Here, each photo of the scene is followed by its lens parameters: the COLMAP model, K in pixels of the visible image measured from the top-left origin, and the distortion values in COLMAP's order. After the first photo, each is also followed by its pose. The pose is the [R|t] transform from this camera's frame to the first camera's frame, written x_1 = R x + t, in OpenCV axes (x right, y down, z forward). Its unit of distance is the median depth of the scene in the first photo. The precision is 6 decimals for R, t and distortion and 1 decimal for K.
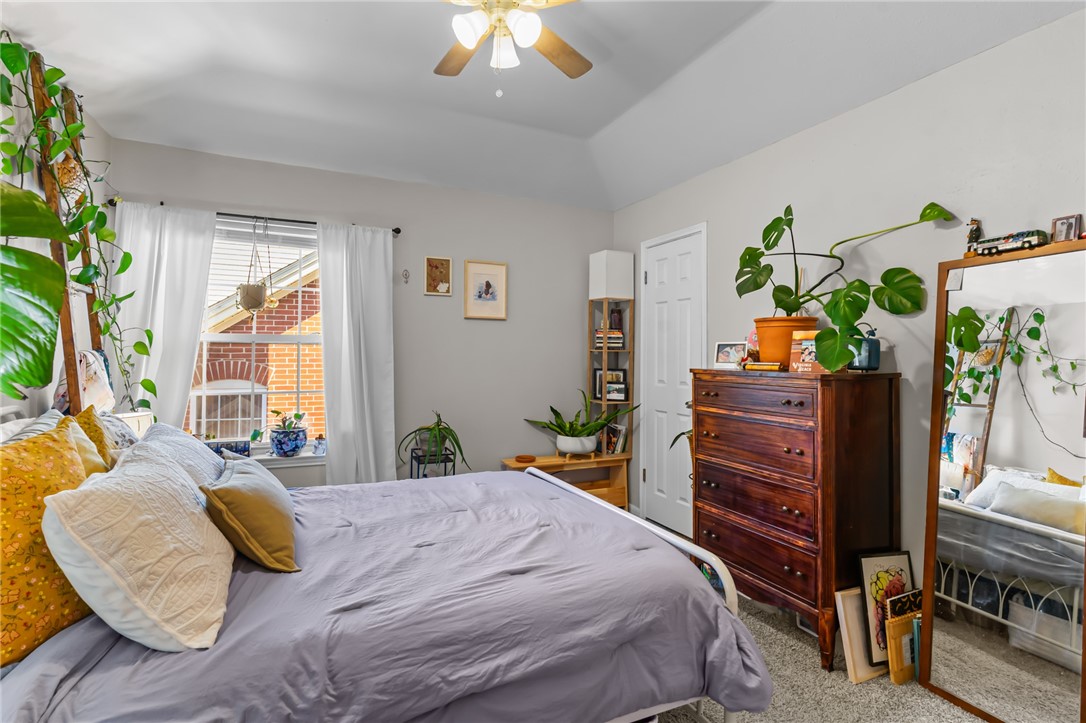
lens RADIAL K [[537.8, 0, 550.8], [0, 537.8, 350.2], [0, 0, 1]] dist [0.001925, -0.000558]
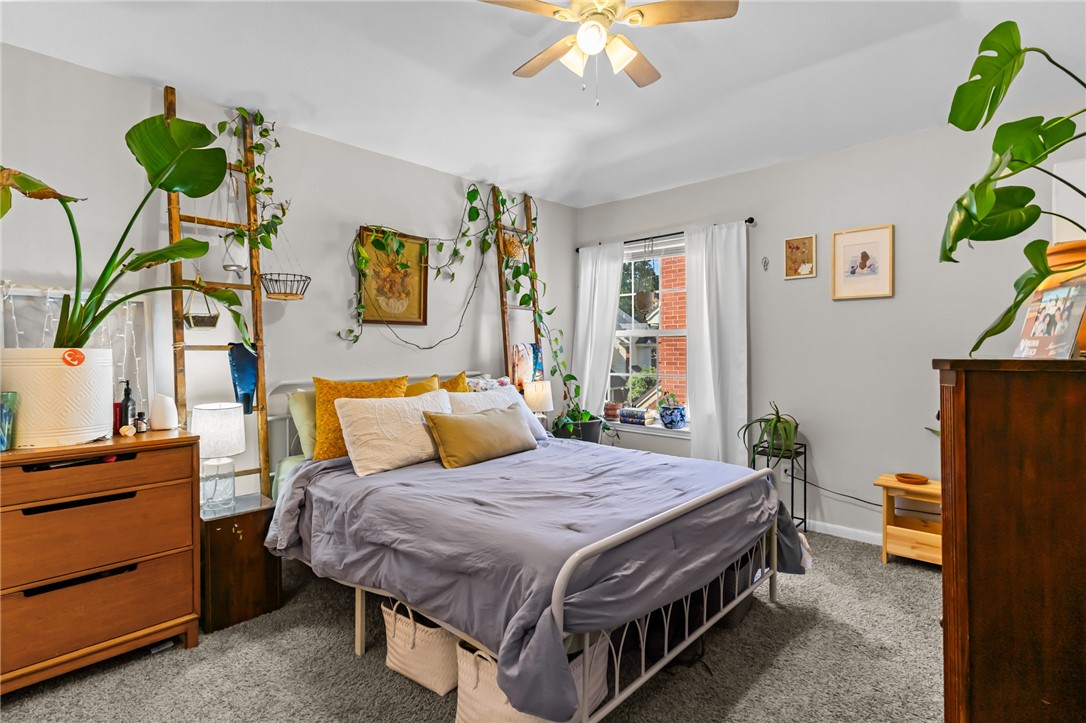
lens RADIAL K [[527.1, 0, 547.7], [0, 527.1, 354.0], [0, 0, 1]] dist [0.001340, -0.000334]
pose [[0.381010, -0.001412, -0.924570, 0.809273], [0.014355, 0.999887, 0.004389, 0.030175], [0.924460, -0.014945, 0.380987, 0.452462]]
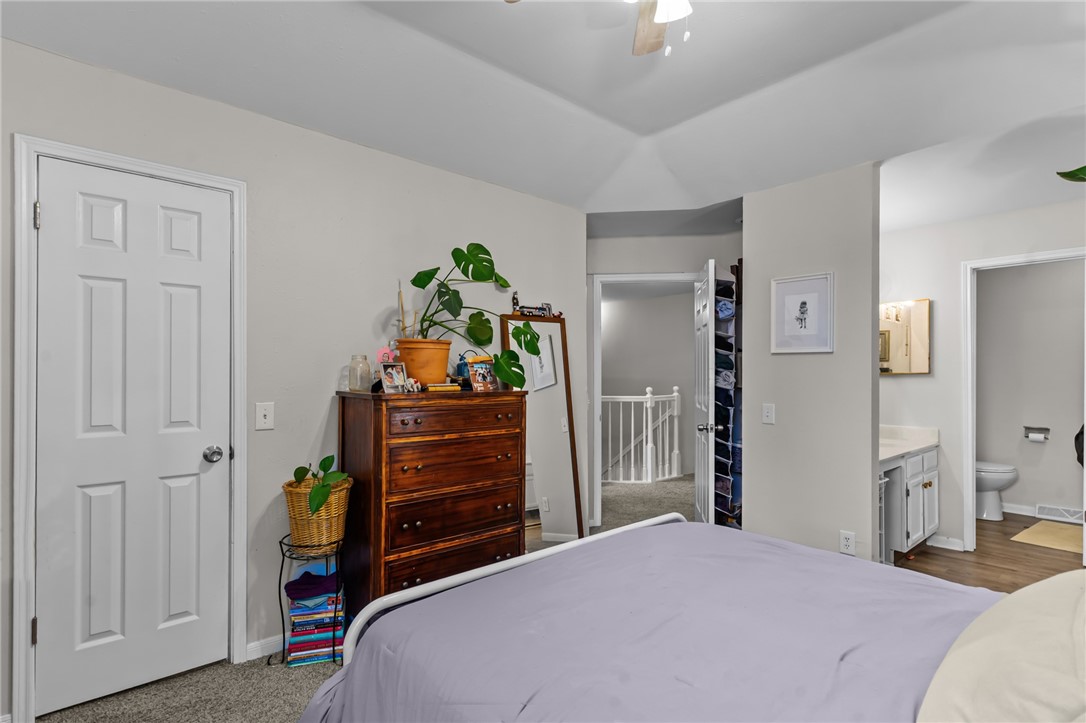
lens RADIAL K [[535.3, 0, 543.0], [0, 535.3, 361.5], [0, 0, 1]] dist [0.001450, -0.000168]
pose [[-0.281722, 0.011343, 0.959429, -0.750713], [-0.012995, 0.999793, -0.015637, -0.007093], [-0.959408, -0.016873, -0.281517, 1.302811]]
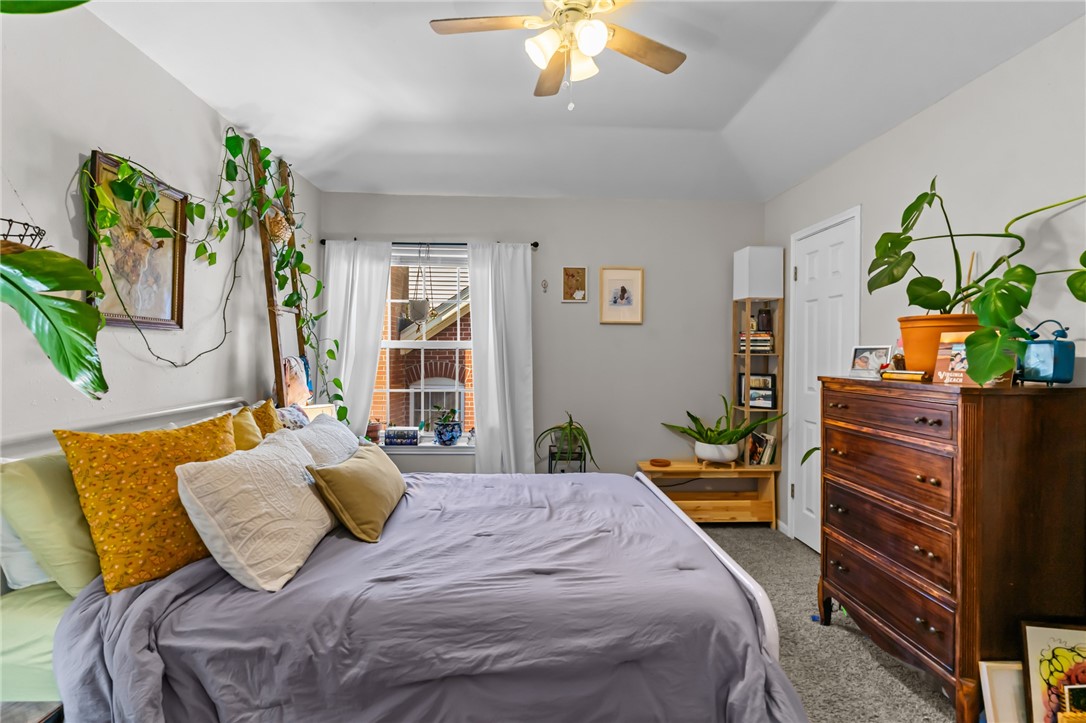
lens RADIAL K [[519.9, 0, 543.0], [0, 519.9, 361.5], [0, 0, 1]] dist [0.002871, -0.001294]
pose [[0.924511, 0.003439, -0.381140, 0.218021], [0.004322, 0.999800, 0.019505, -0.011022], [0.381131, -0.019680, 0.924311, 0.050372]]
